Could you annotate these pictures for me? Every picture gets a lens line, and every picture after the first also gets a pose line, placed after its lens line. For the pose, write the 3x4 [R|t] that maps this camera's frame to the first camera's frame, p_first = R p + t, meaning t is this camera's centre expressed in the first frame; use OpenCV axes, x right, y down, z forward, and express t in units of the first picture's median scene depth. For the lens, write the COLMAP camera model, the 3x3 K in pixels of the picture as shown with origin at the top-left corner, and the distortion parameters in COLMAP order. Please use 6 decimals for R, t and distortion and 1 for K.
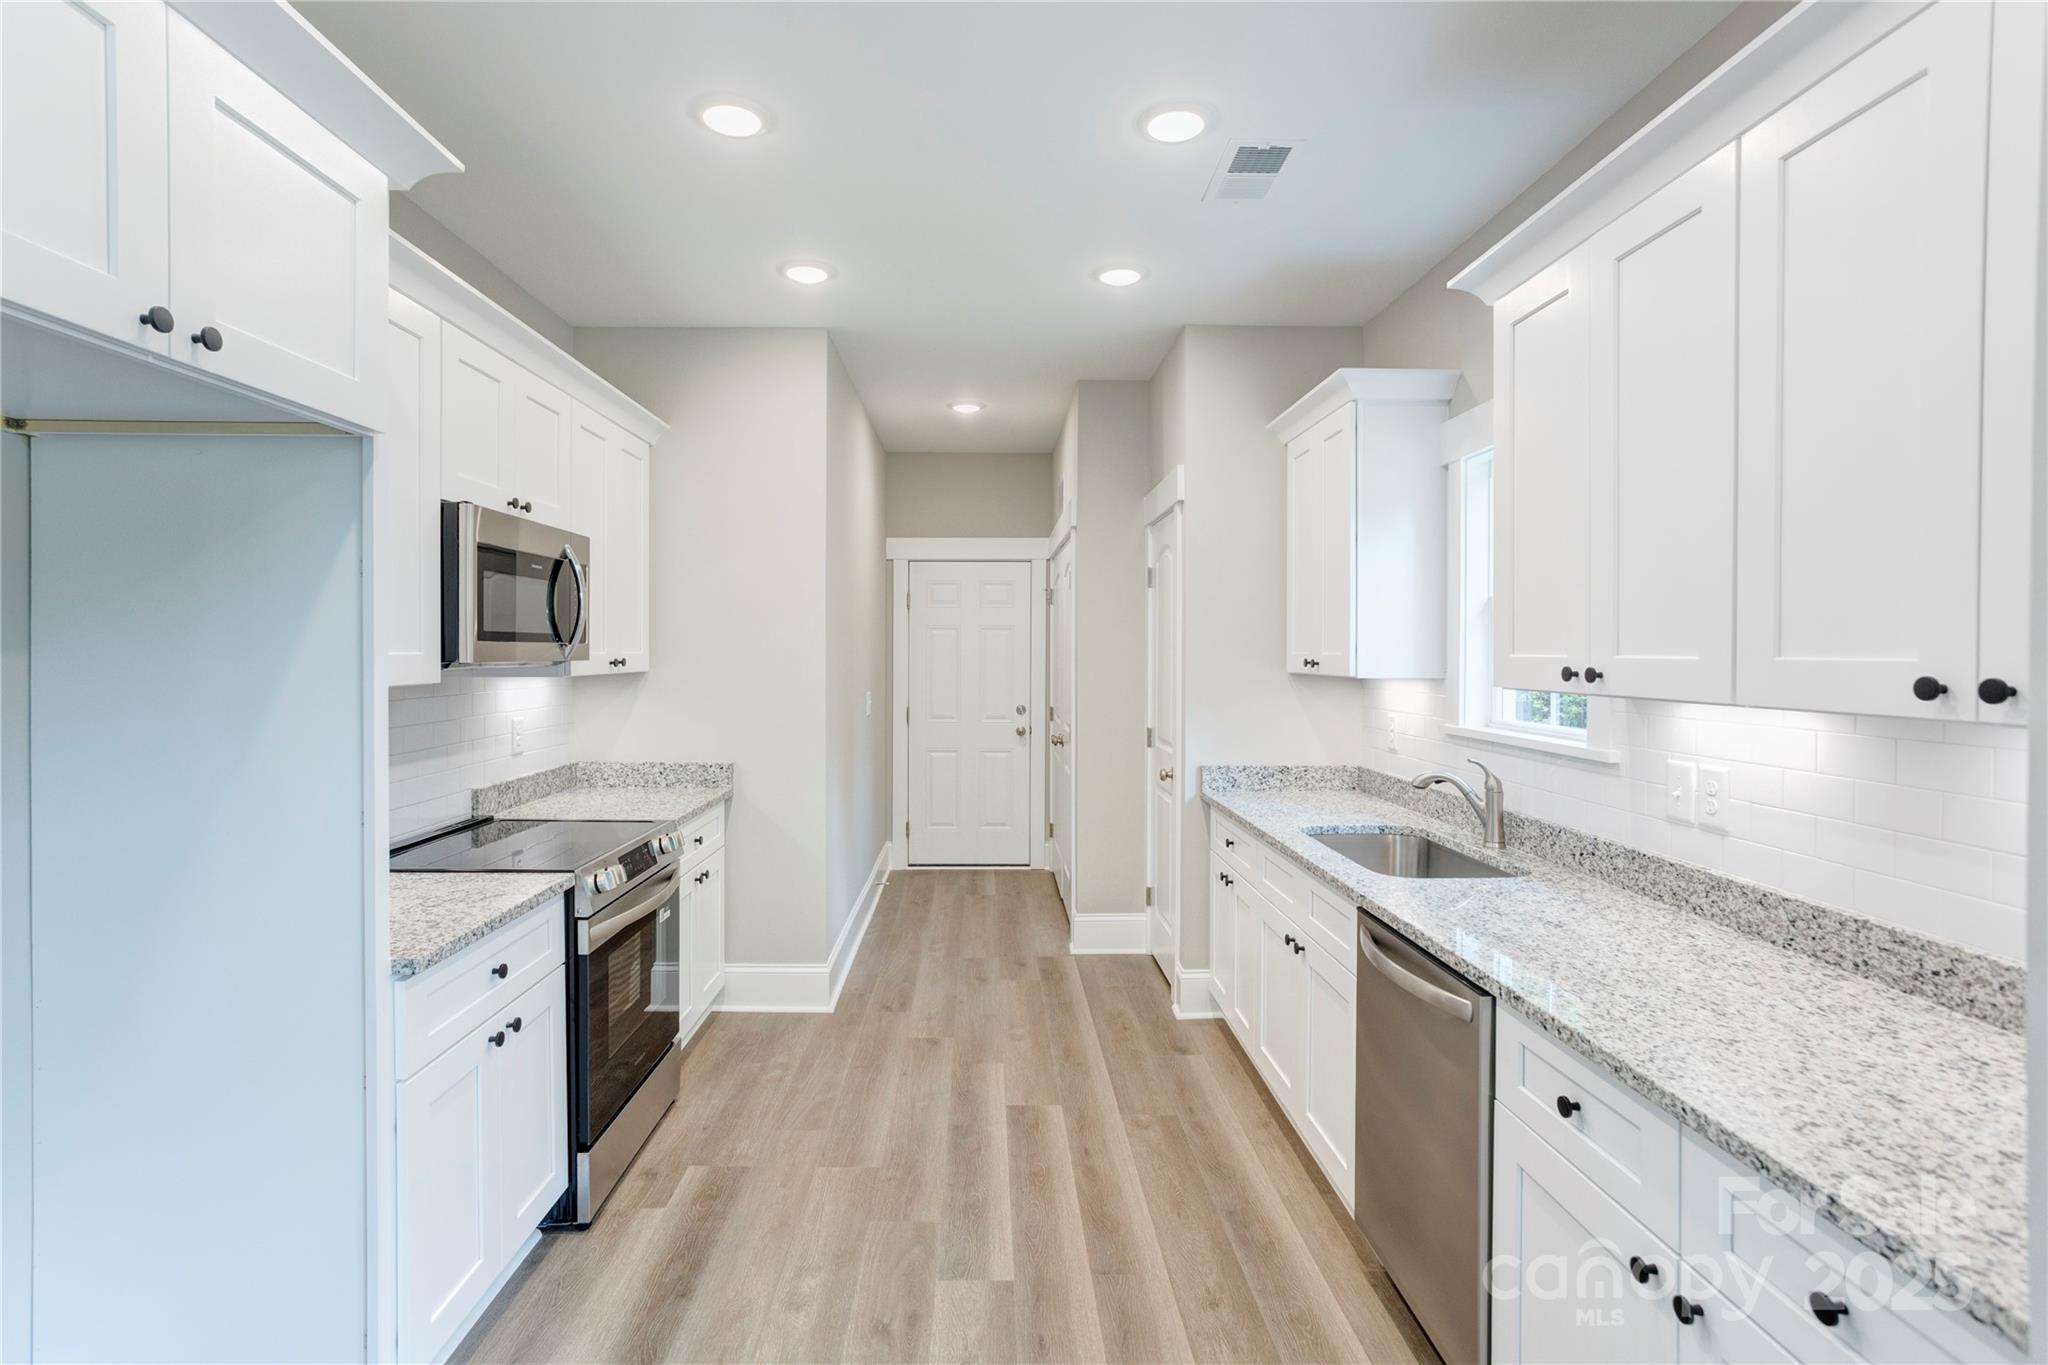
lens RADIAL K [[1002.8, 0, 1018.4], [0, 1002.8, 661.4], [0, 0, 1]] dist [-0.052033, 0.034990]
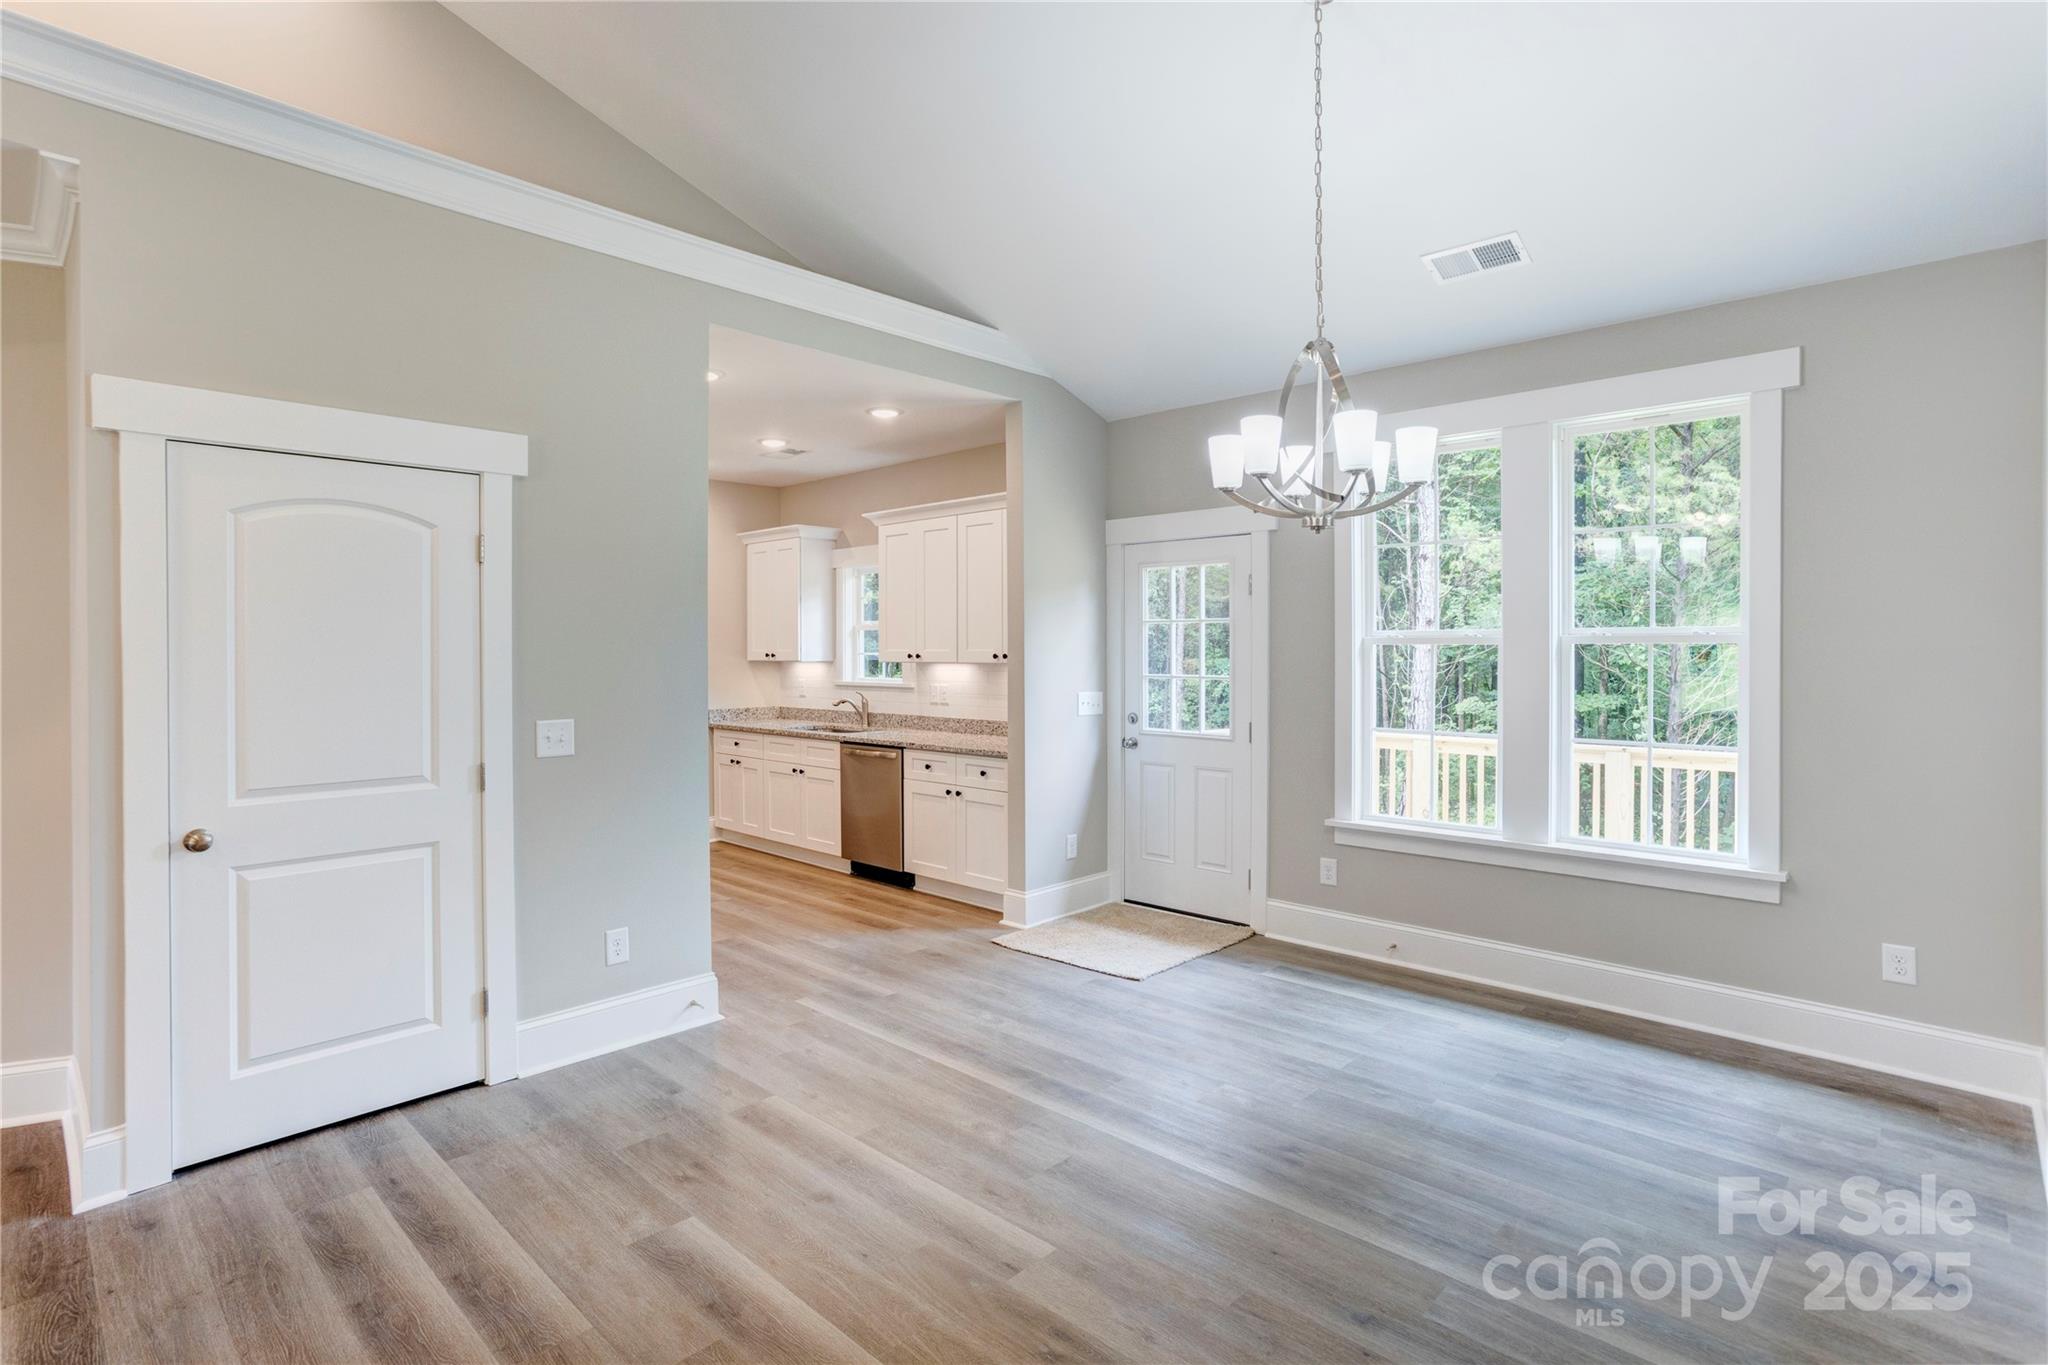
lens RADIAL K [[1013.5, 0, 1007.0], [0, 1013.5, 659.2], [0, 0, 1]] dist [-0.055117, 0.039346]
pose [[0.720853, -0.008069, 0.693041, -1.010225], [0.009337, 0.999955, 0.001931, 0.013277], [-0.693025, 0.005079, 0.720896, -1.071875]]
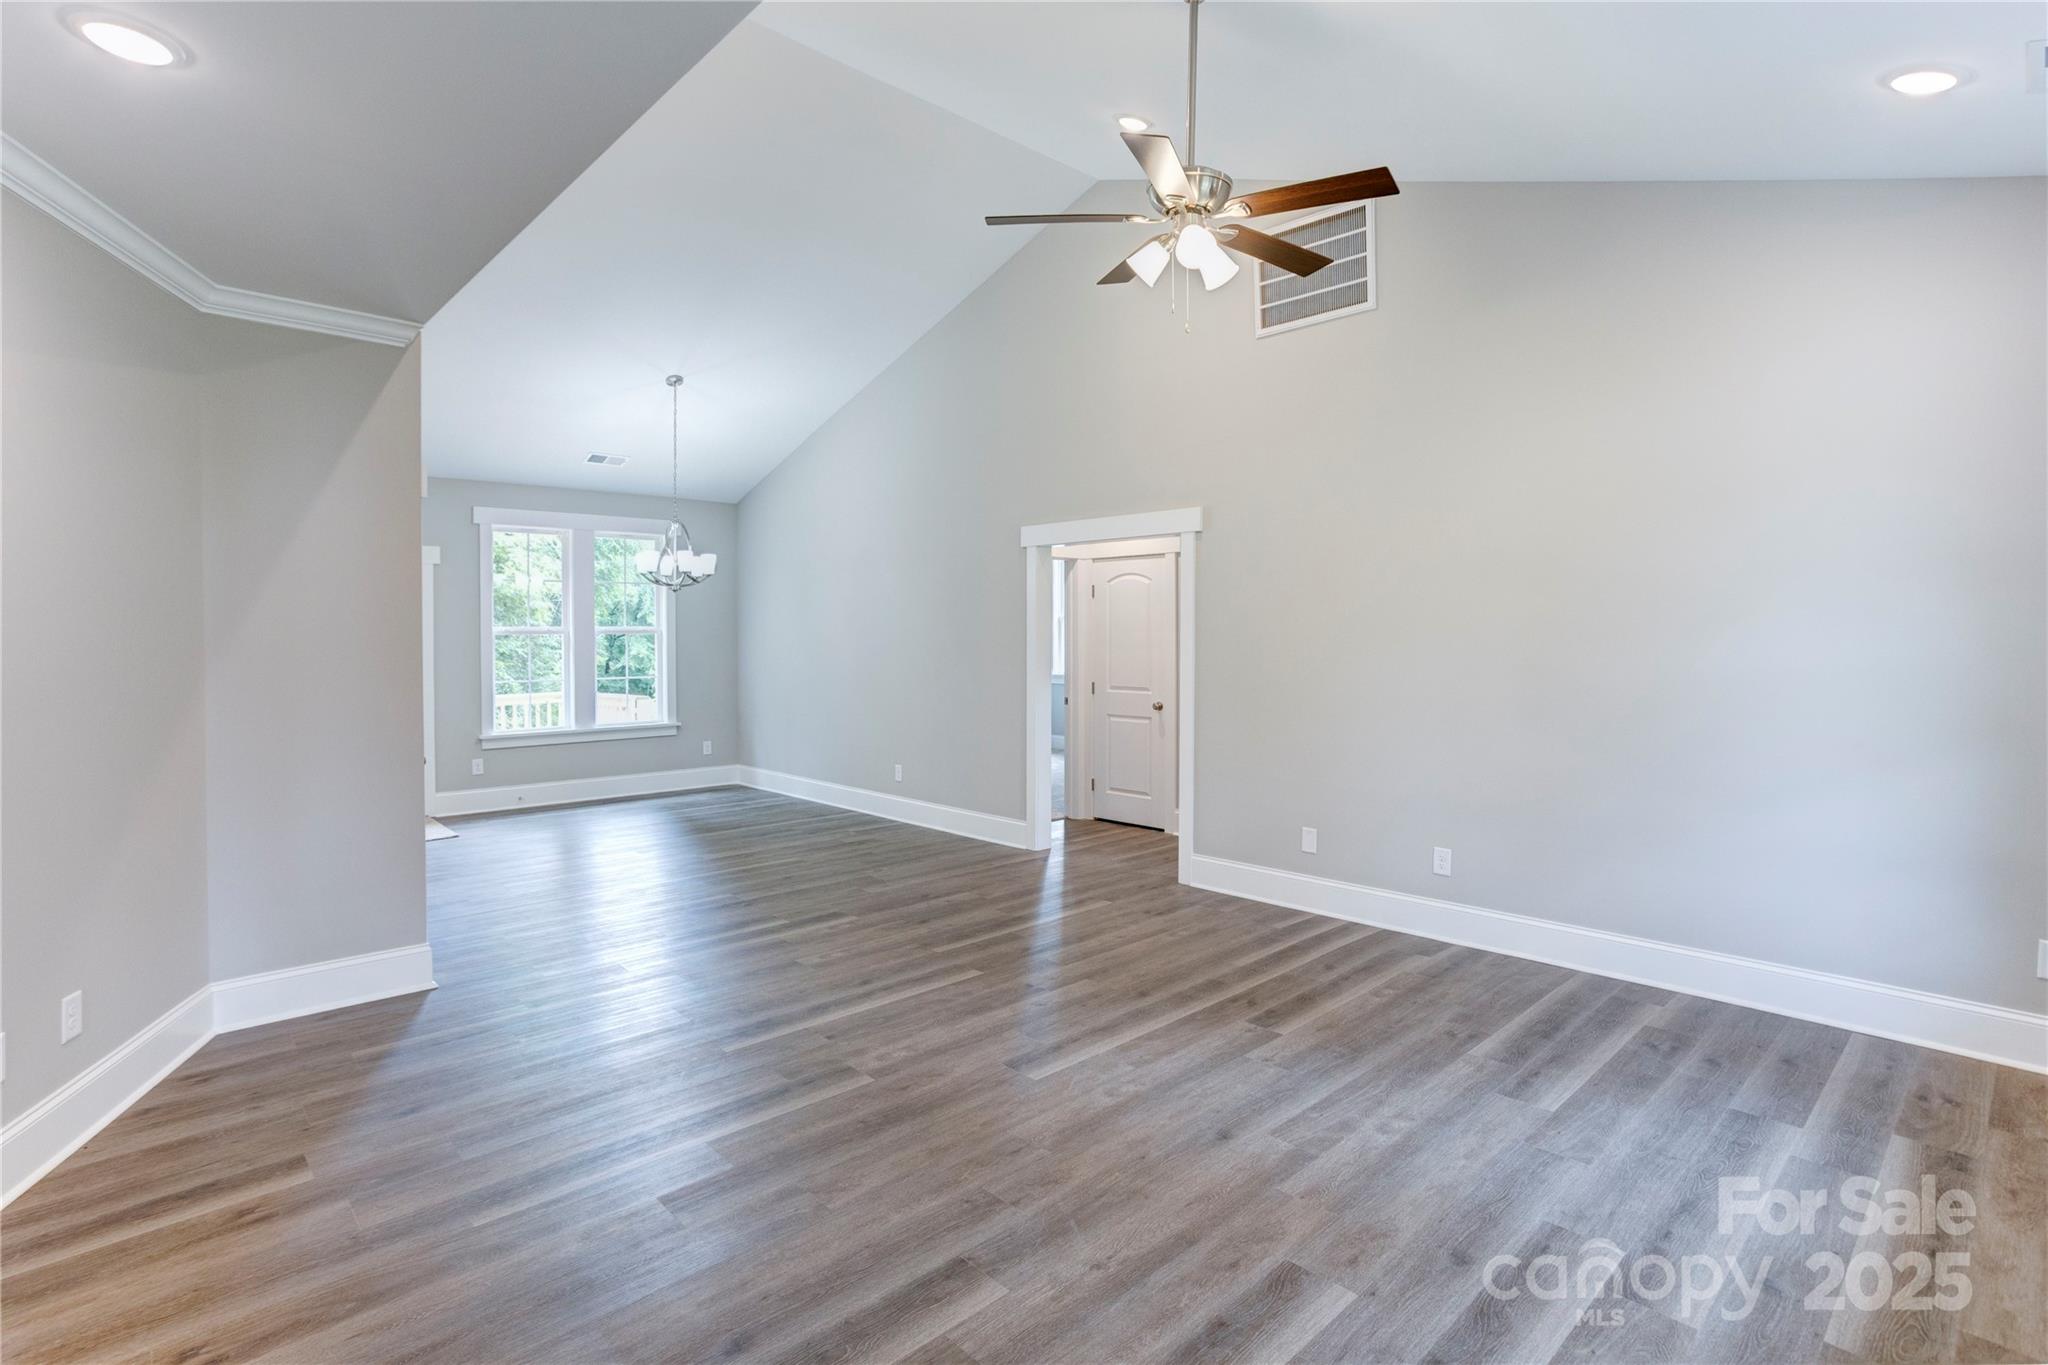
lens RADIAL K [[1013.5, 0, 1007.0], [0, 1013.5, 659.2], [0, 0, 1]] dist [-0.055117, 0.039346]
pose [[-0.642929, -0.017574, 0.765724, -2.680539], [0.011678, 0.999396, 0.032742, -0.008609], [-0.765836, 0.029992, -0.642336, 0.465206]]
